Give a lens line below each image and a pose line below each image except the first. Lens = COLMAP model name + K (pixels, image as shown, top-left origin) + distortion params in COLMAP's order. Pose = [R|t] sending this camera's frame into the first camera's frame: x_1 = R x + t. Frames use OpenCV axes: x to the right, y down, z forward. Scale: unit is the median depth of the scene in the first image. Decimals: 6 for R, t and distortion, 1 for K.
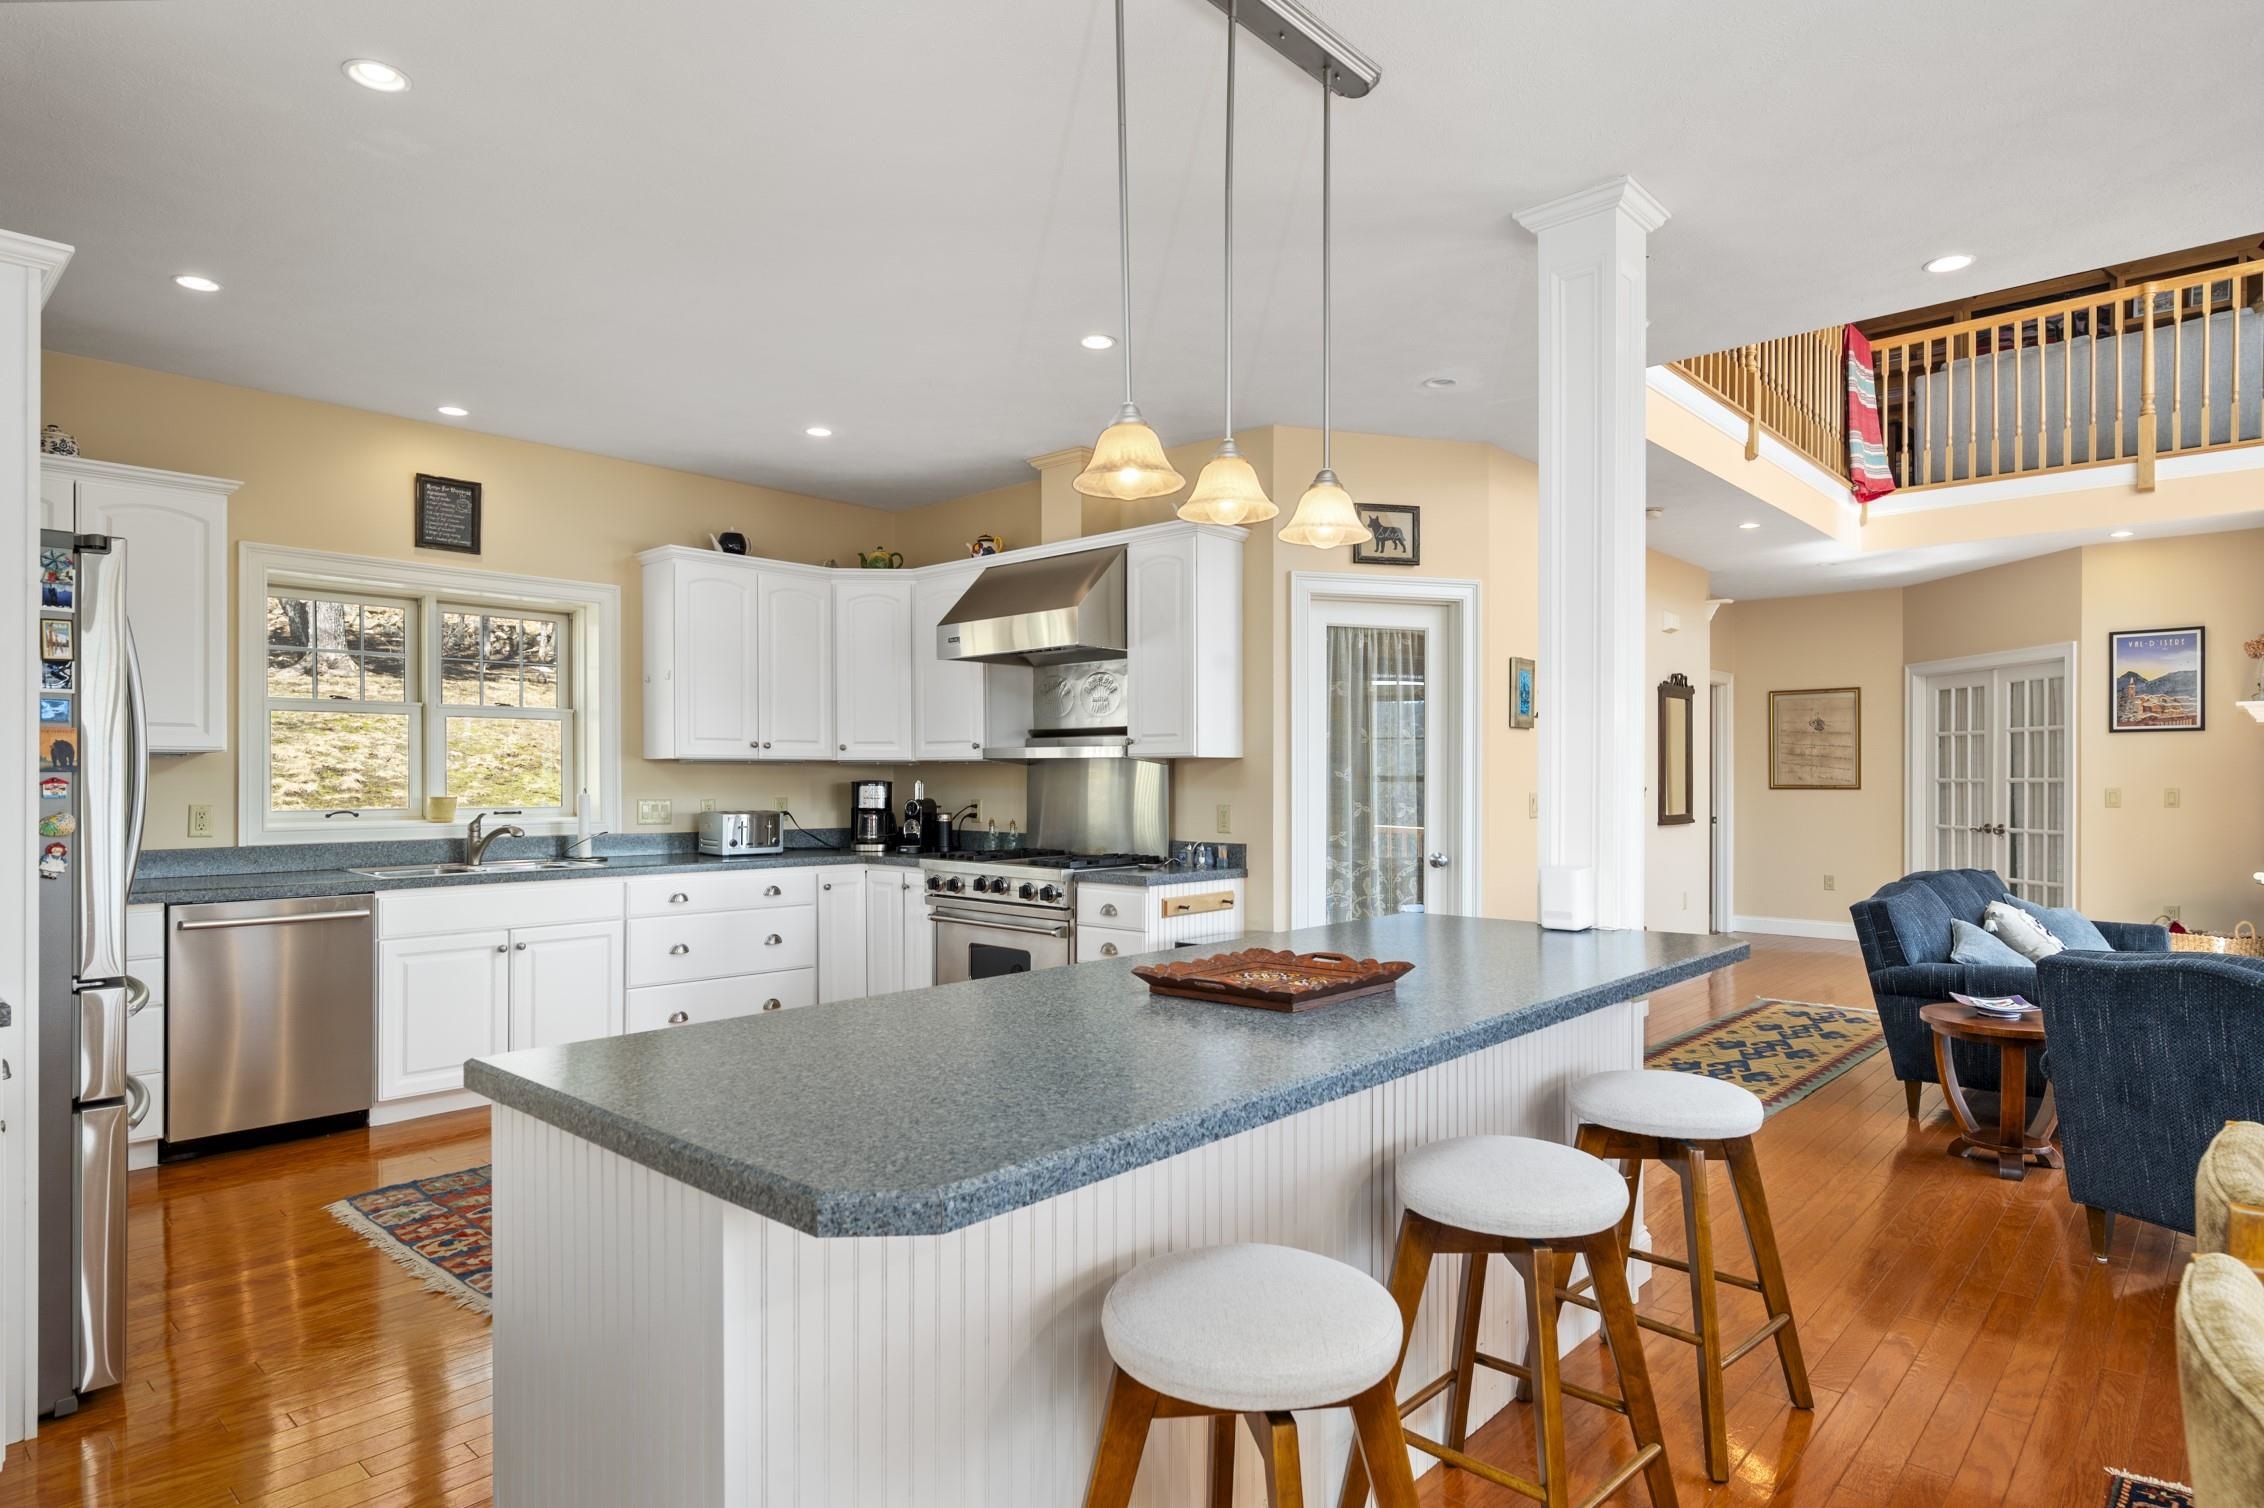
lens RADIAL K [[1259.0, 0, 1138.3], [0, 1259.0, 776.6], [0, 0, 1]] dist [-0.002652, -0.004178]
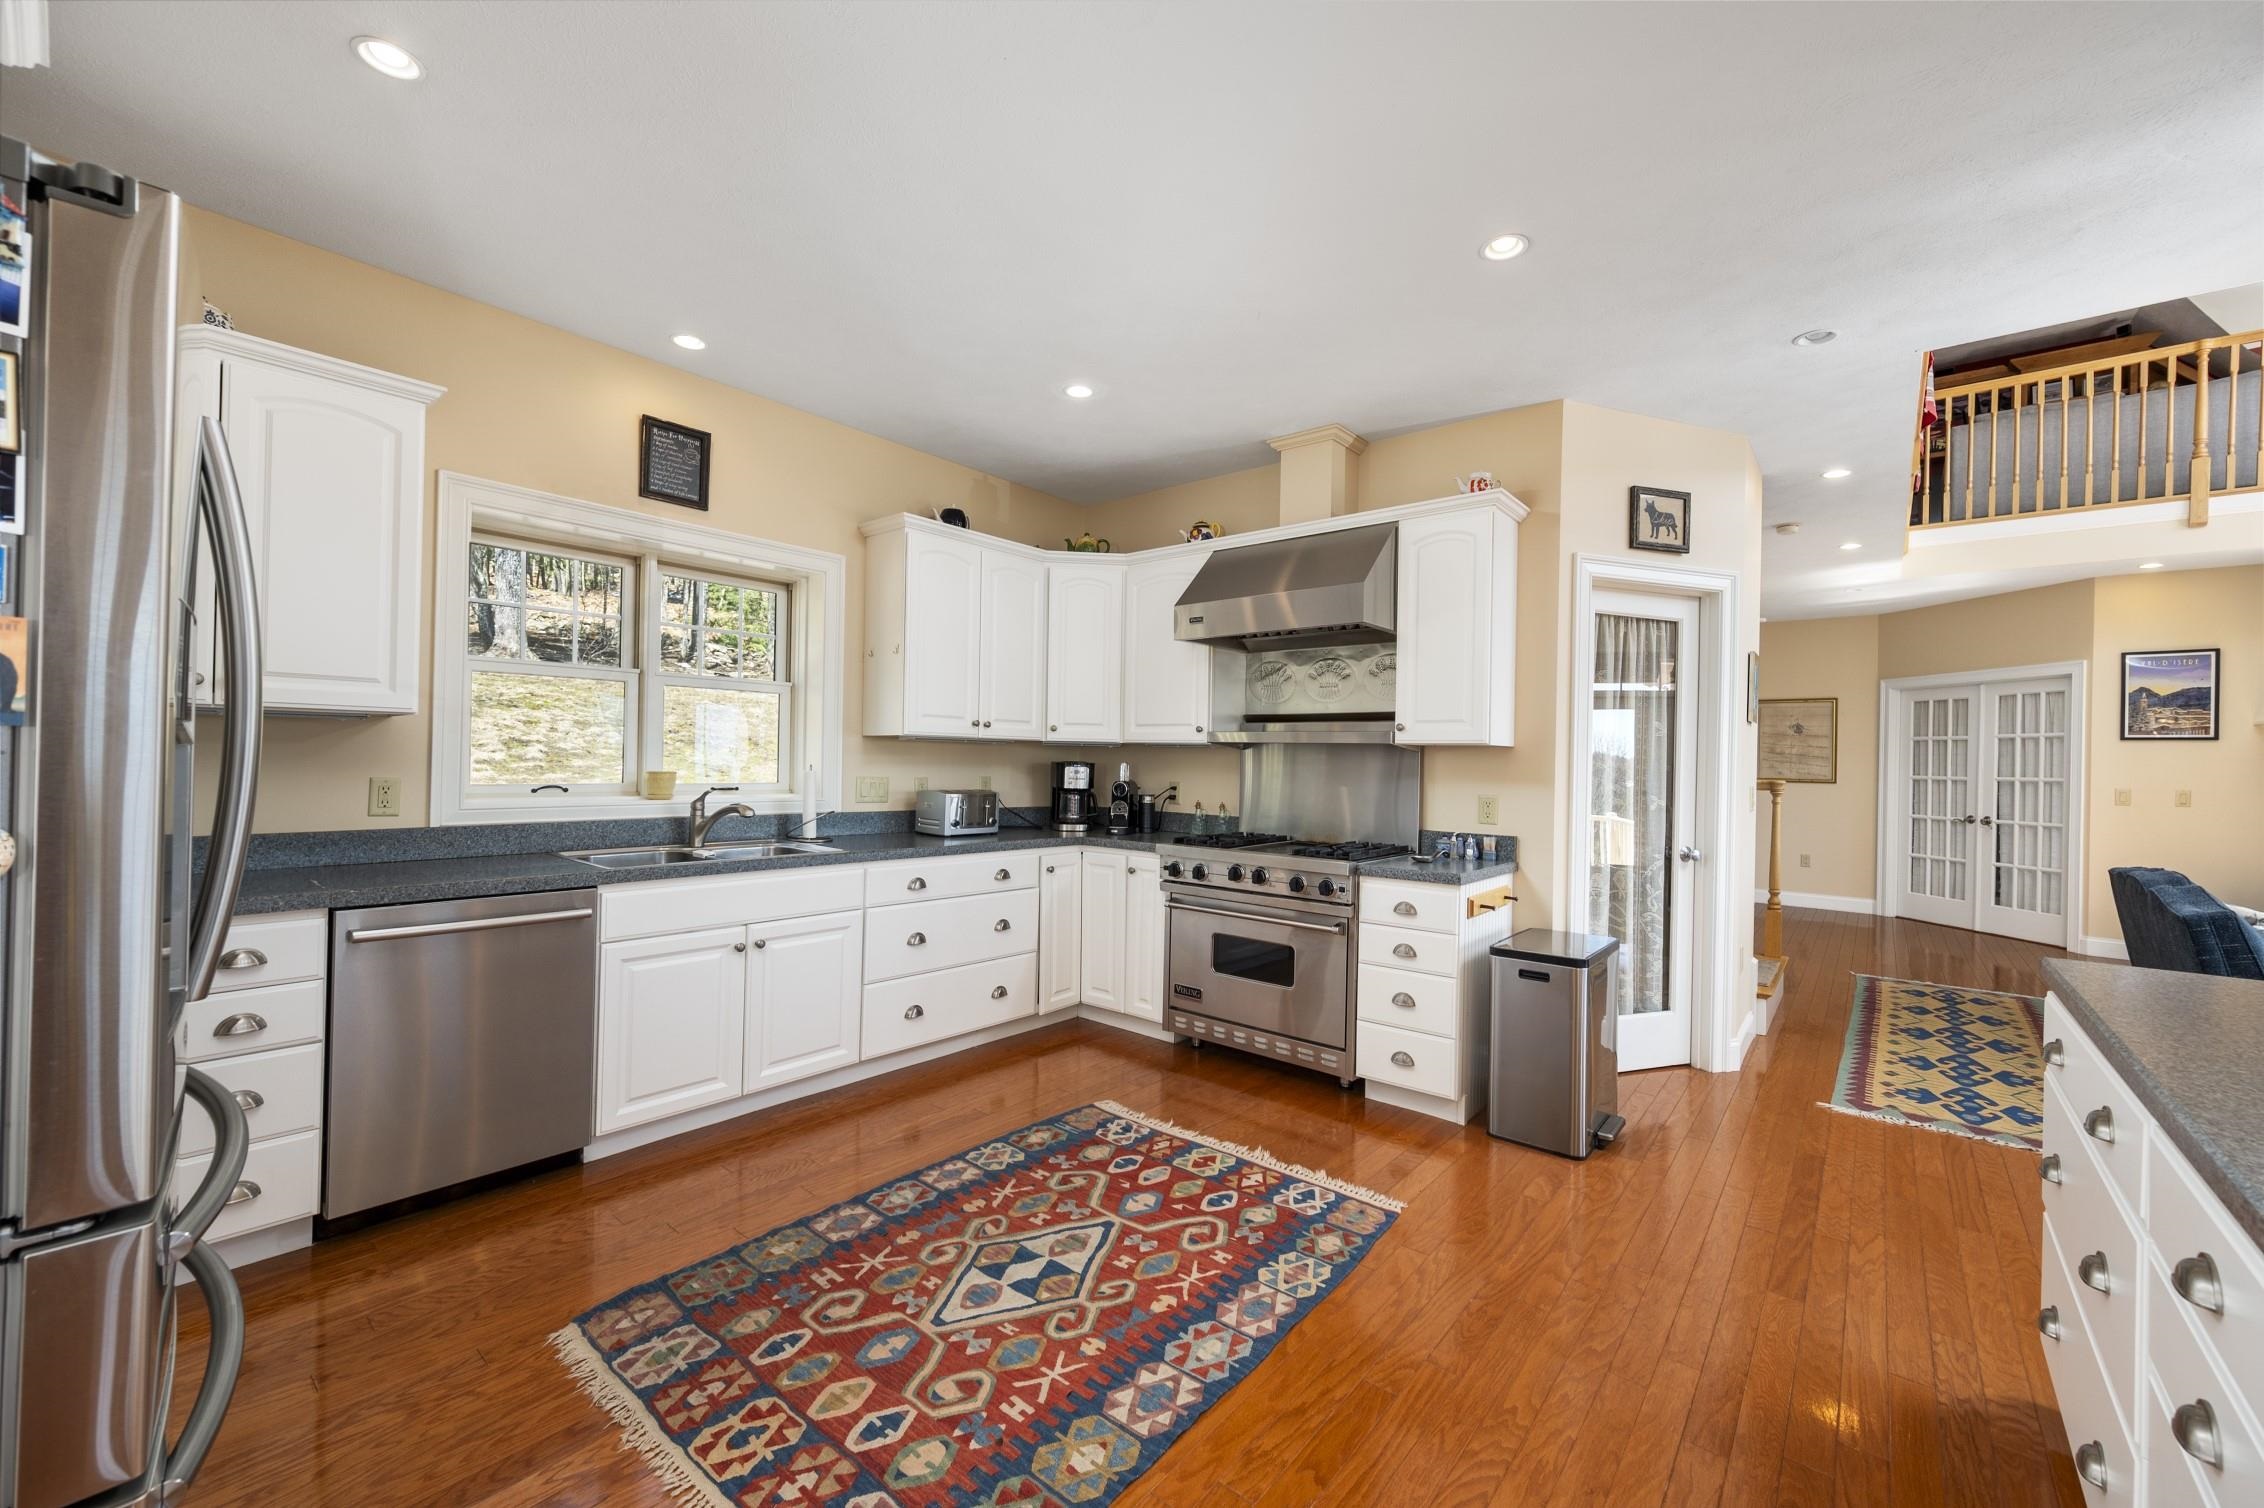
lens RADIAL K [[898.6, 0, 1134.8], [0, 898.6, 757.2], [0, 0, 1]] dist [-0.001221, 0.000013]
pose [[0.998779, 0.019654, 0.045330, -0.208272], [-0.019563, 0.999806, -0.002459, 0.000352], [-0.045369, 0.001569, 0.998969, 0.287592]]
